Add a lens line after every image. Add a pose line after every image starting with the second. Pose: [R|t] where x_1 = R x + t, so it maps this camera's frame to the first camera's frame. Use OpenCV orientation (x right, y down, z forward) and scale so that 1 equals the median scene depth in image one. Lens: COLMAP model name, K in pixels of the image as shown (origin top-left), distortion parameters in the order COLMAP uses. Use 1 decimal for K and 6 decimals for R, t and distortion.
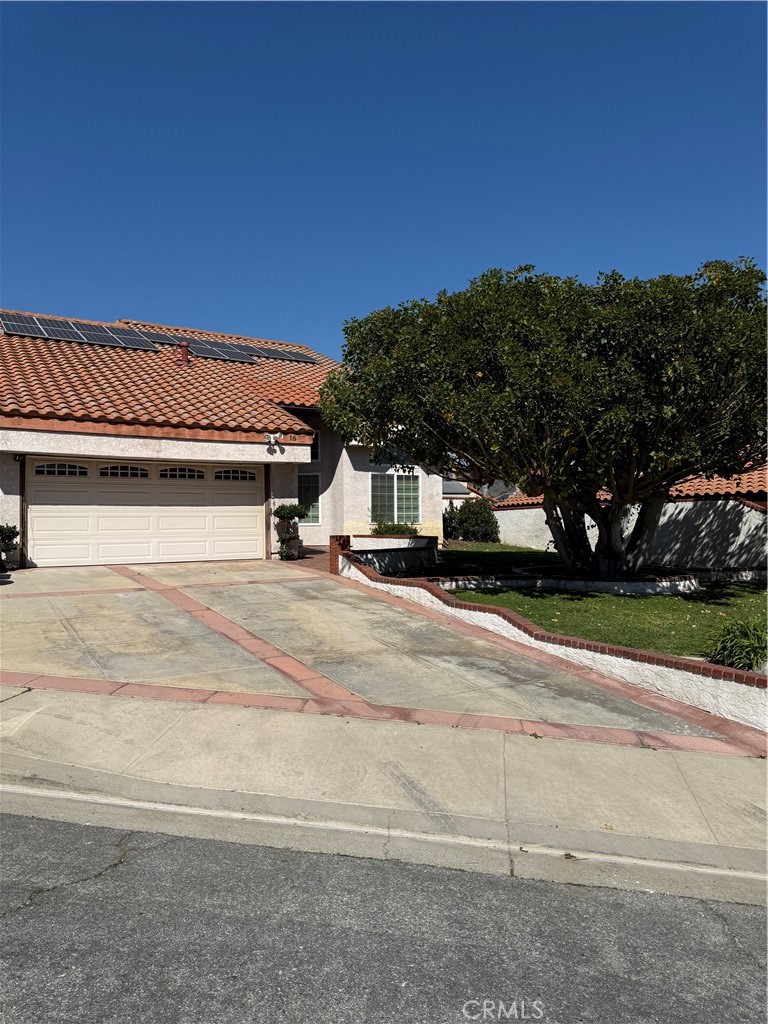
lens RADIAL K [[717.3, 0, 379.6], [0, 717.3, 507.3], [0, 0, 1]] dist [0.076180, -0.087115]
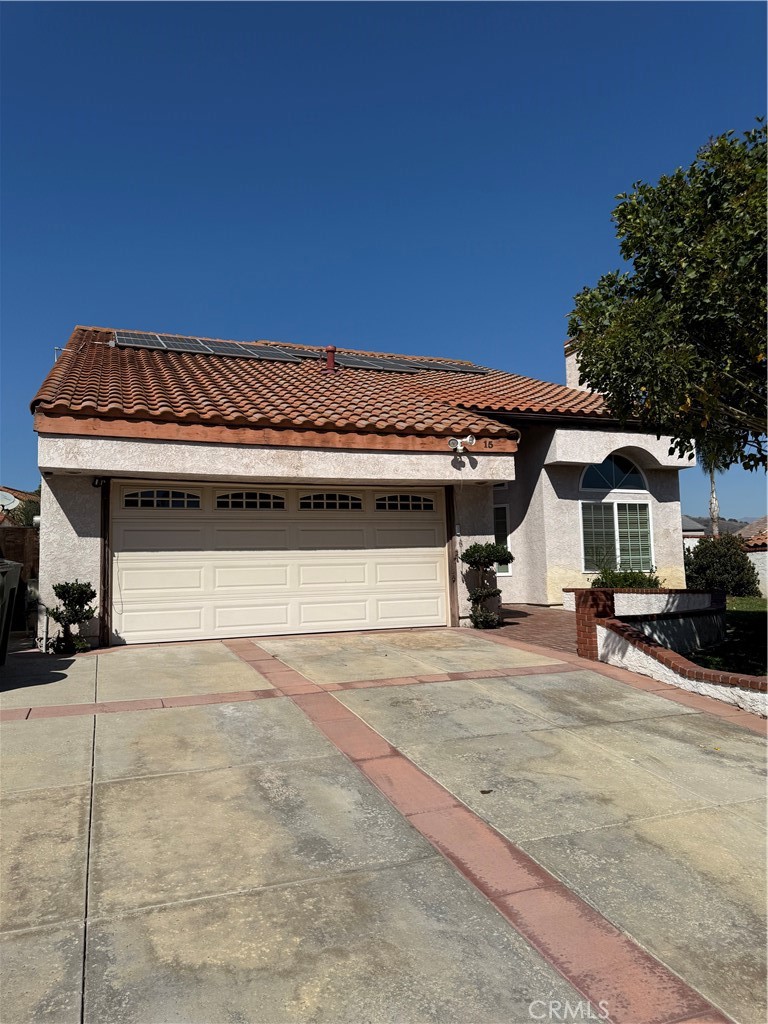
lens RADIAL K [[717.3, 0, 387.2], [0, 717.3, 496.8], [0, 0, 1]] dist [0.076180, -0.087115]
pose [[0.983303, -0.037314, -0.178108, -0.099607], [0.021640, 0.995783, -0.089150, 0.010507], [0.180683, 0.083808, 0.979964, 0.340686]]
